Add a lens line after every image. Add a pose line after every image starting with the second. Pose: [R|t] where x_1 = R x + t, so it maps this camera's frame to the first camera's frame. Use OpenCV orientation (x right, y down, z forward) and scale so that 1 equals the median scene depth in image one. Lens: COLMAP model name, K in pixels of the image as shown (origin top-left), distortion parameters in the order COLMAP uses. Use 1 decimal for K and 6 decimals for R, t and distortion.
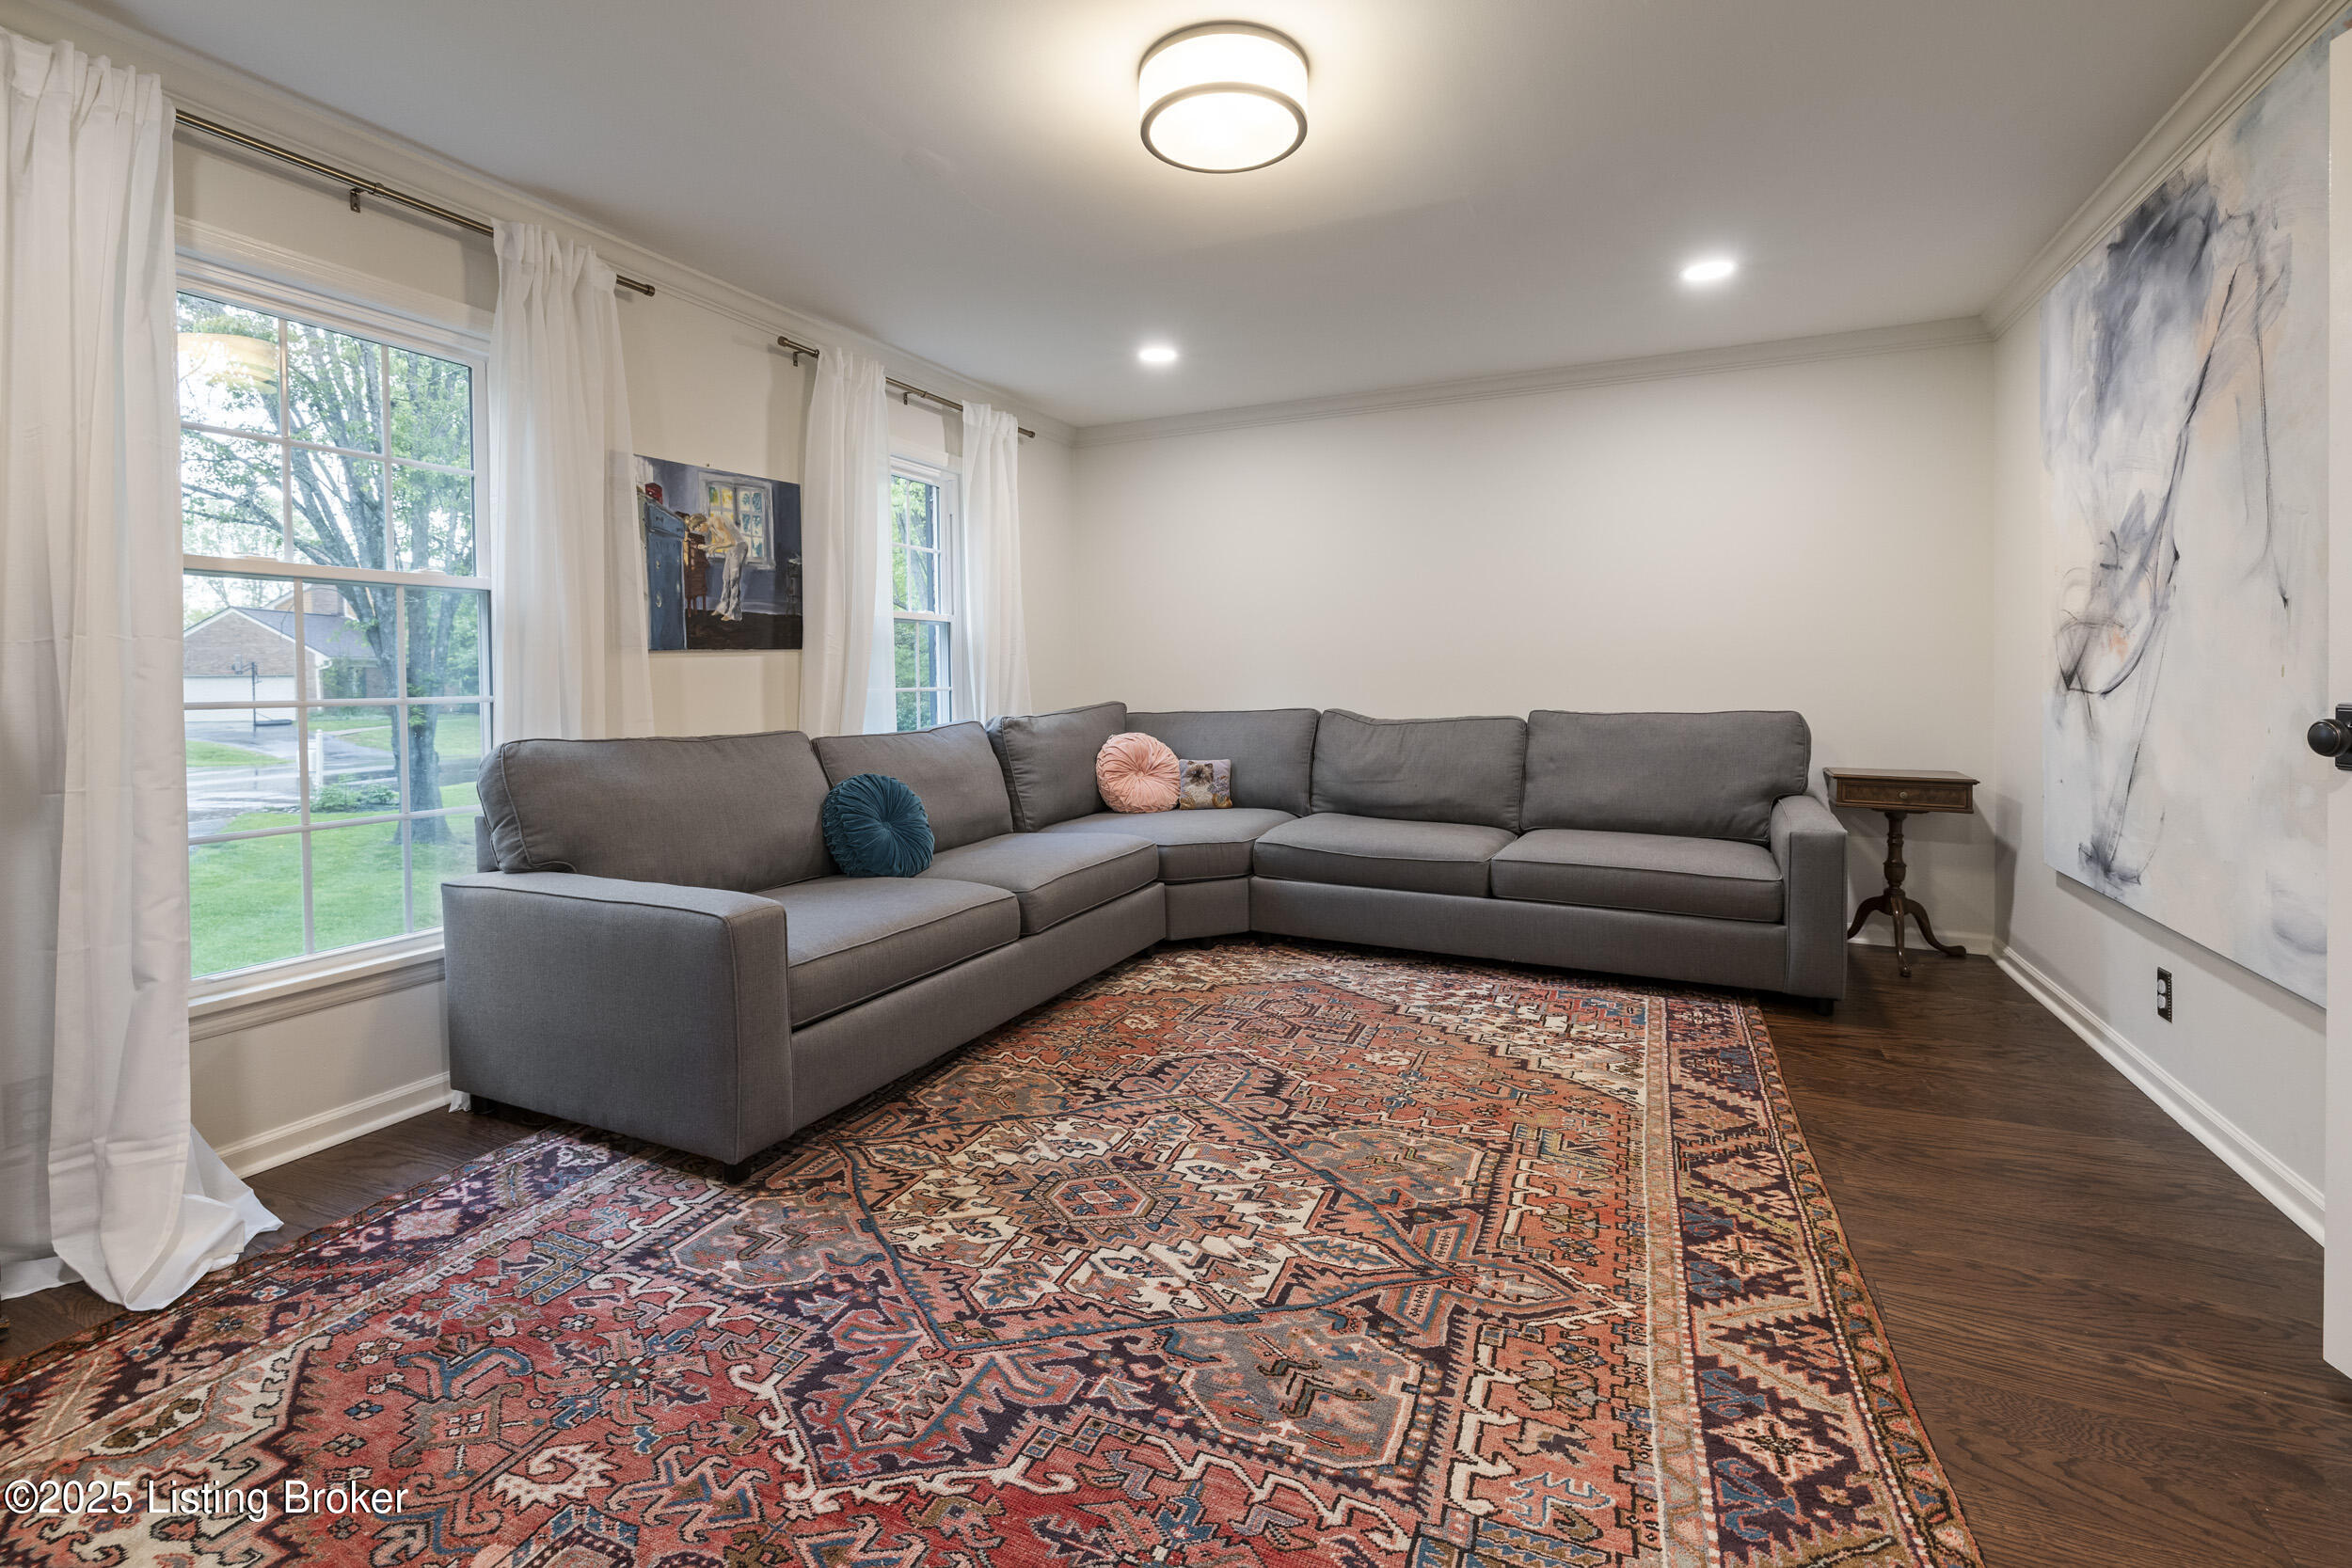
lens RADIAL K [[1019.2, 0, 1185.4], [0, 1019.2, 697.7], [0, 0, 1]] dist [-0.000742, 0.000188]
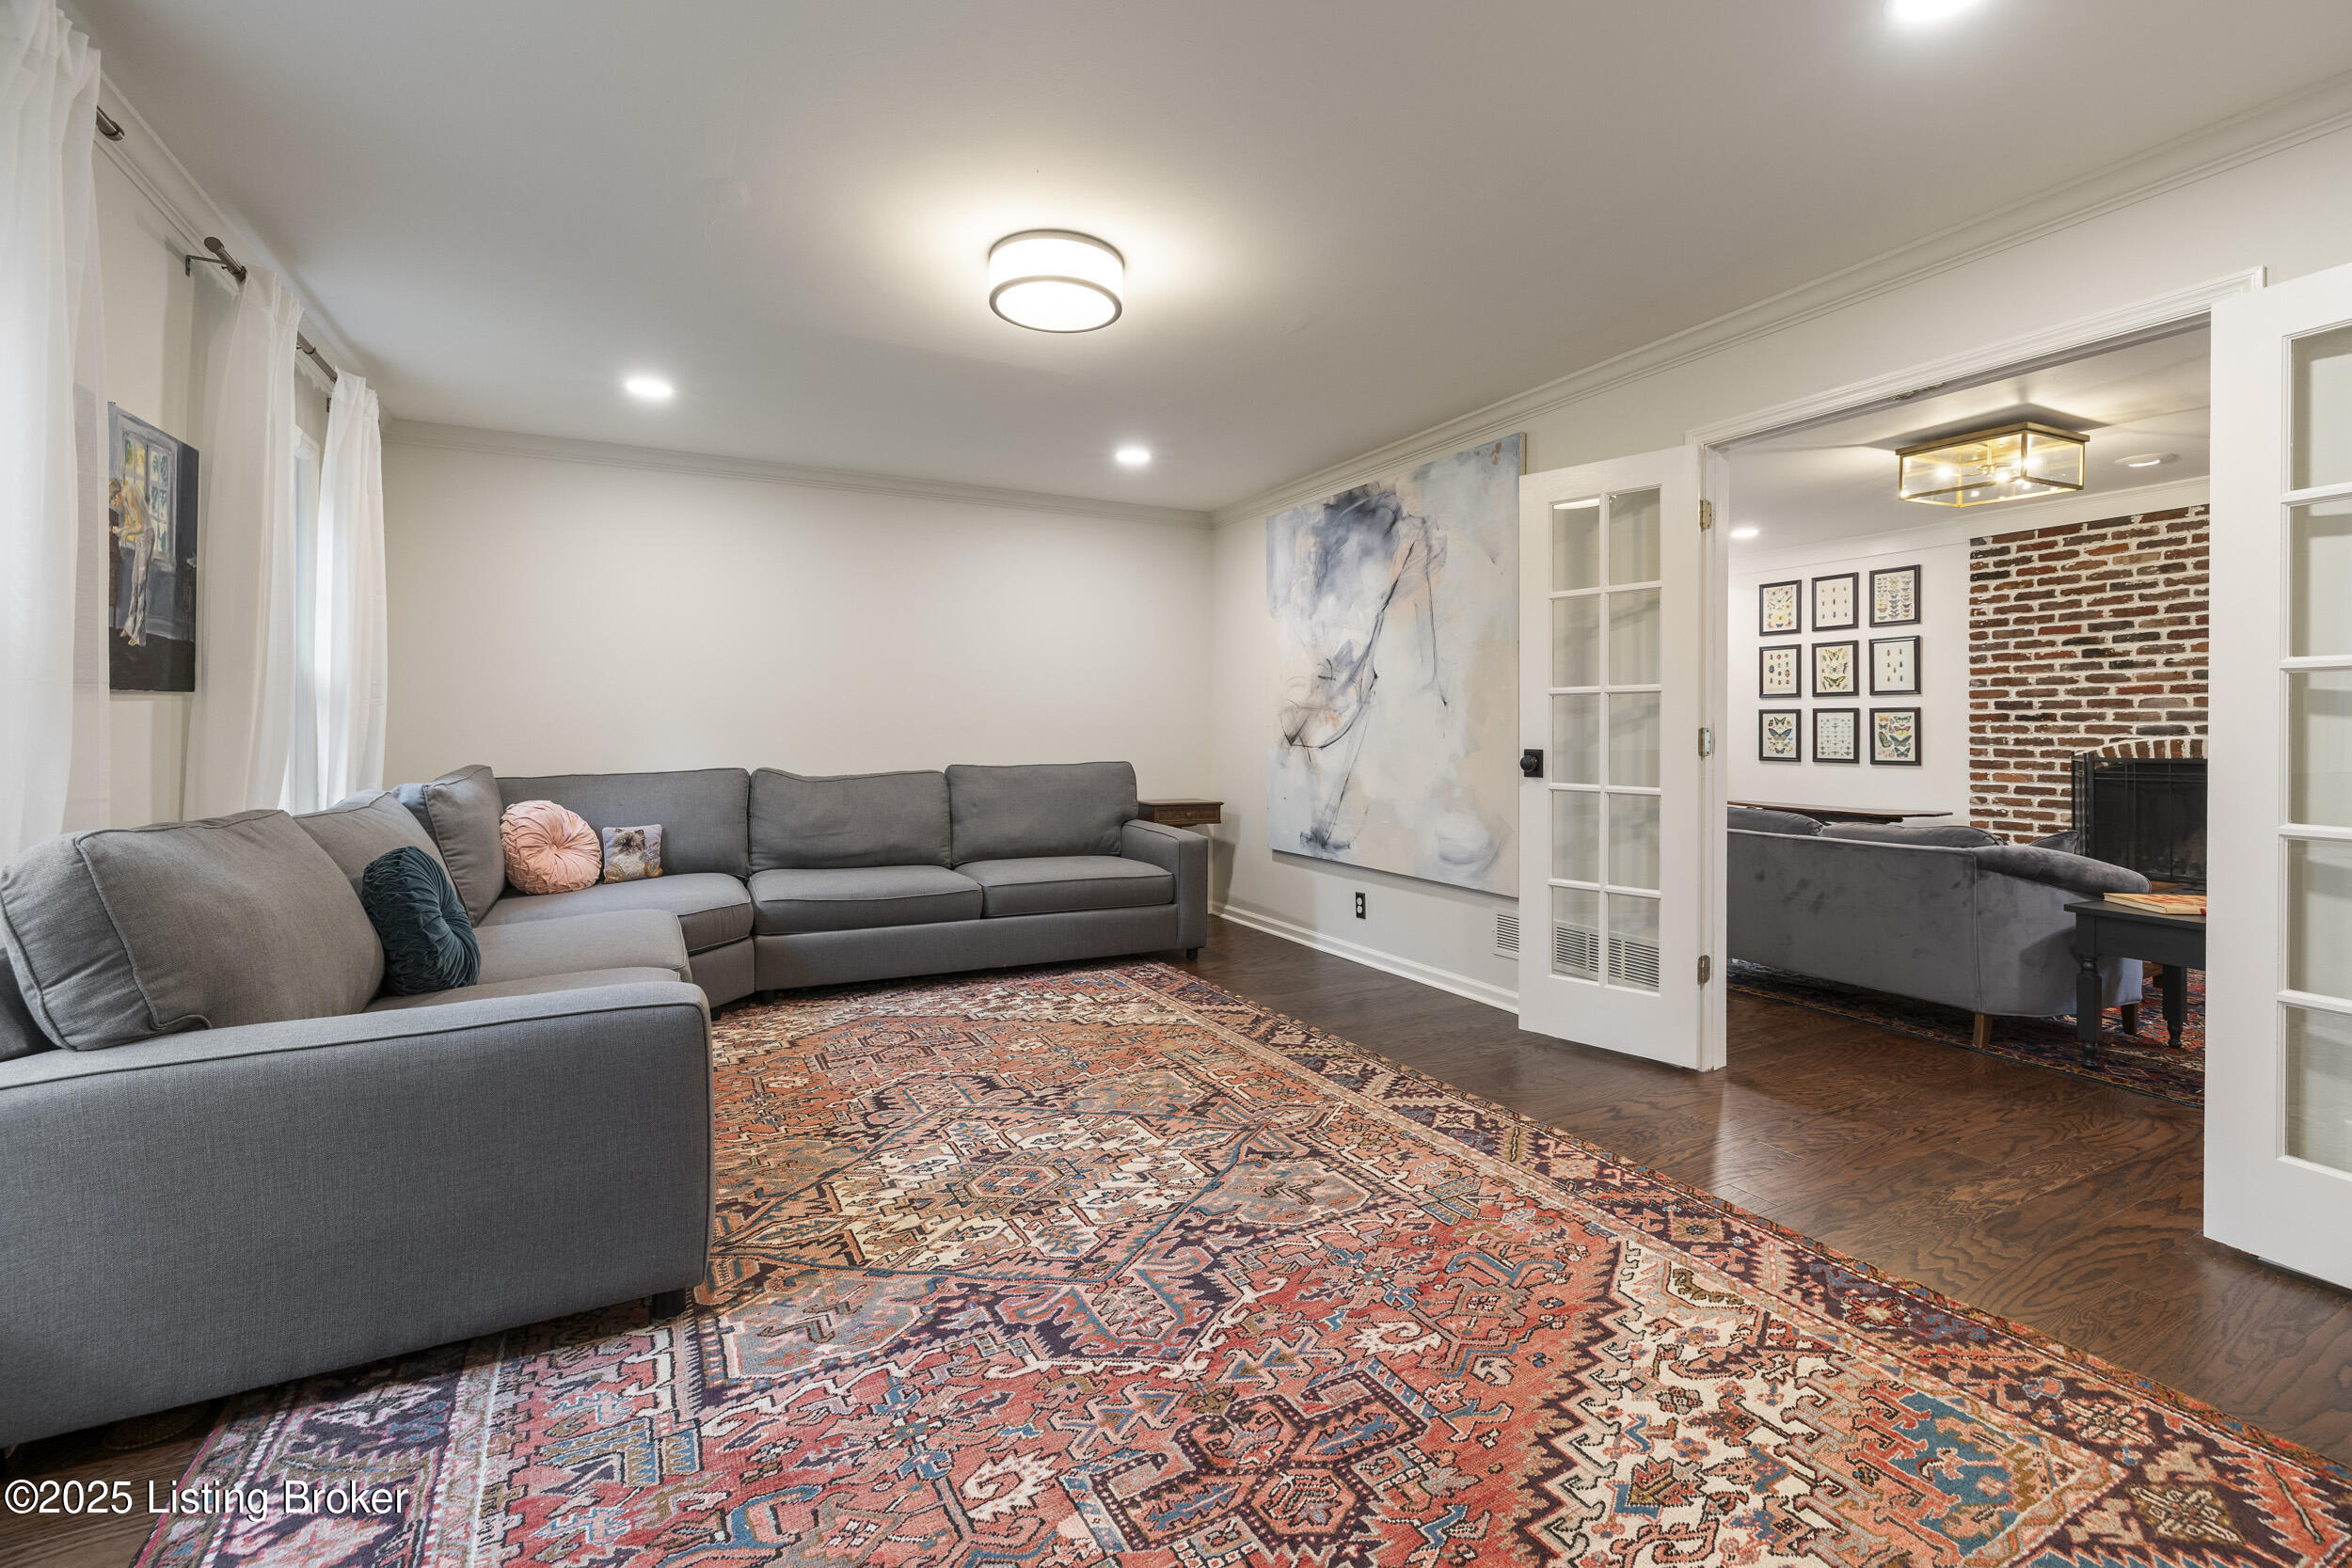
lens RADIAL K [[1009.7, 0, 1177.4], [0, 1009.7, 727.2], [0, 0, 1]] dist [0.000056, -0.000441]
pose [[0.613945, 0.011590, 0.789264, -0.818985], [0.012722, 0.999617, -0.024575, 0.001212], [-0.789246, 0.025128, 0.613563, 0.117621]]
